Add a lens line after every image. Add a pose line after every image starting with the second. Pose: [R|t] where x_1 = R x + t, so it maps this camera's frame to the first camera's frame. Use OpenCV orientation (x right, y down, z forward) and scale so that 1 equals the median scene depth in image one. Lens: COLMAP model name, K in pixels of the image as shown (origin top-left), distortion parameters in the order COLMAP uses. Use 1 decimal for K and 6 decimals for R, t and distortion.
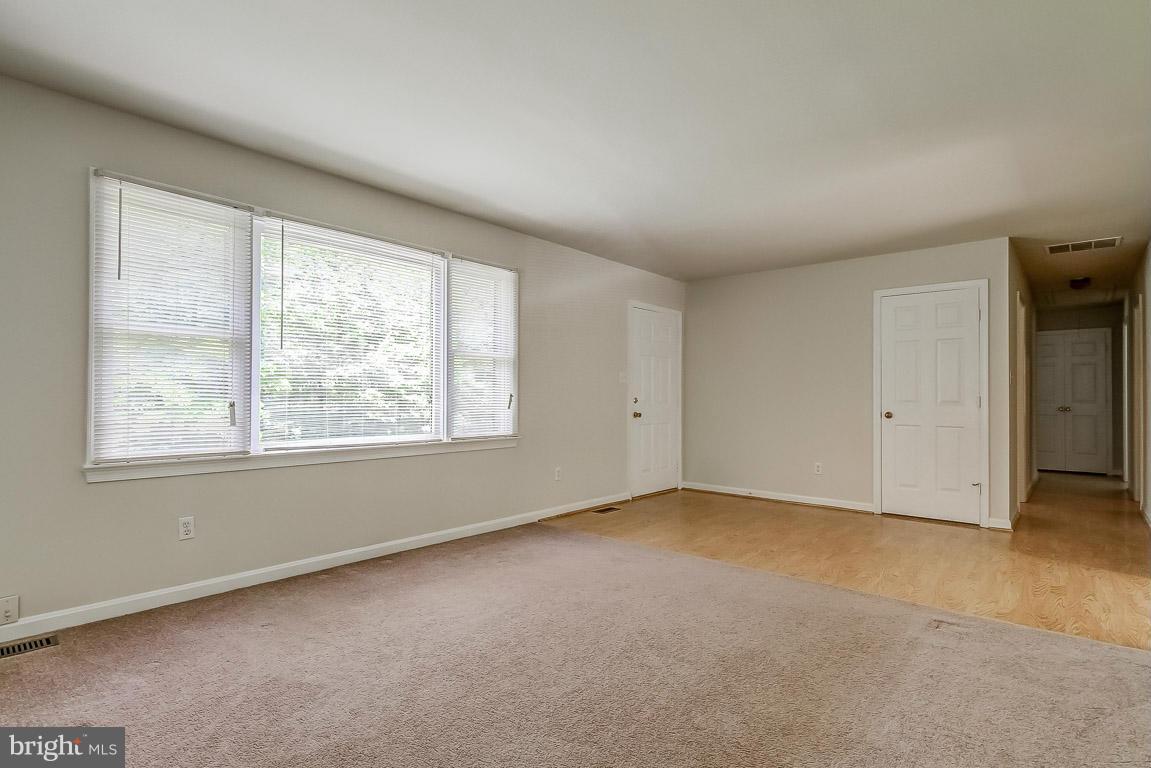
lens RADIAL K [[577.1, 0, 579.9], [0, 577.1, 389.8], [0, 0, 1]] dist [0.020364, -0.013360]
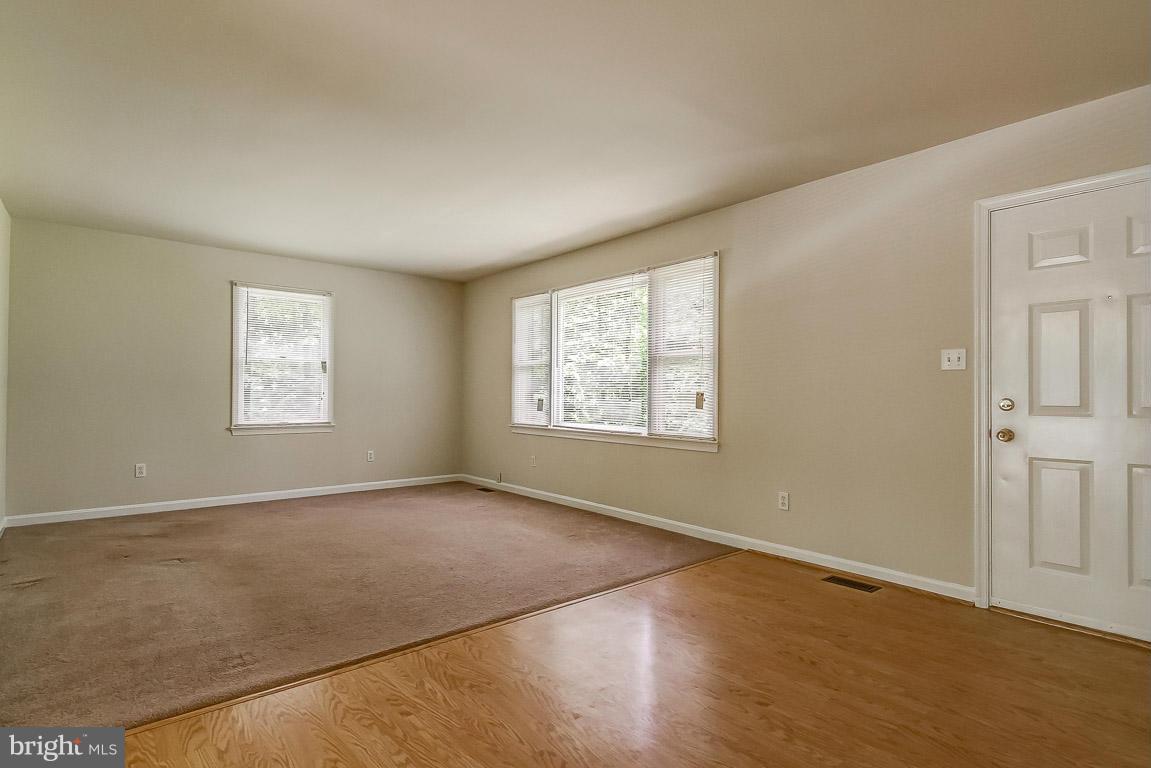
lens RADIAL K [[577.1, 0, 579.9], [0, 577.1, 389.8], [0, 0, 1]] dist [0.020364, -0.013360]
pose [[-0.164833, -0.015394, -0.986201, 0.935574], [0.004008, 0.999859, -0.016277, 0.019039], [0.986313, -0.006636, -0.164748, 1.104054]]
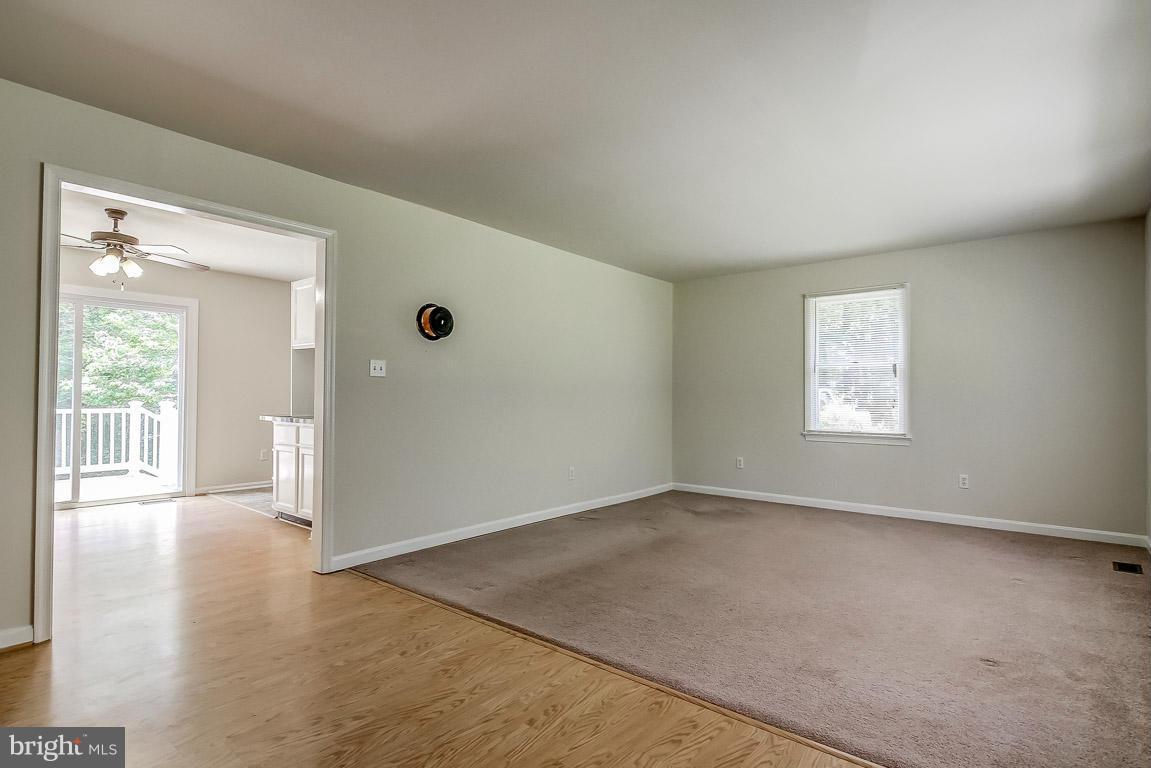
lens RADIAL K [[577.1, 0, 579.9], [0, 577.1, 389.8], [0, 0, 1]] dist [0.020364, -0.013360]
pose [[-0.999708, -0.012390, -0.020736, 0.308145], [-0.011893, 0.999643, -0.023916, 0.016762], [0.021025, -0.023663, -0.999499, 1.498136]]
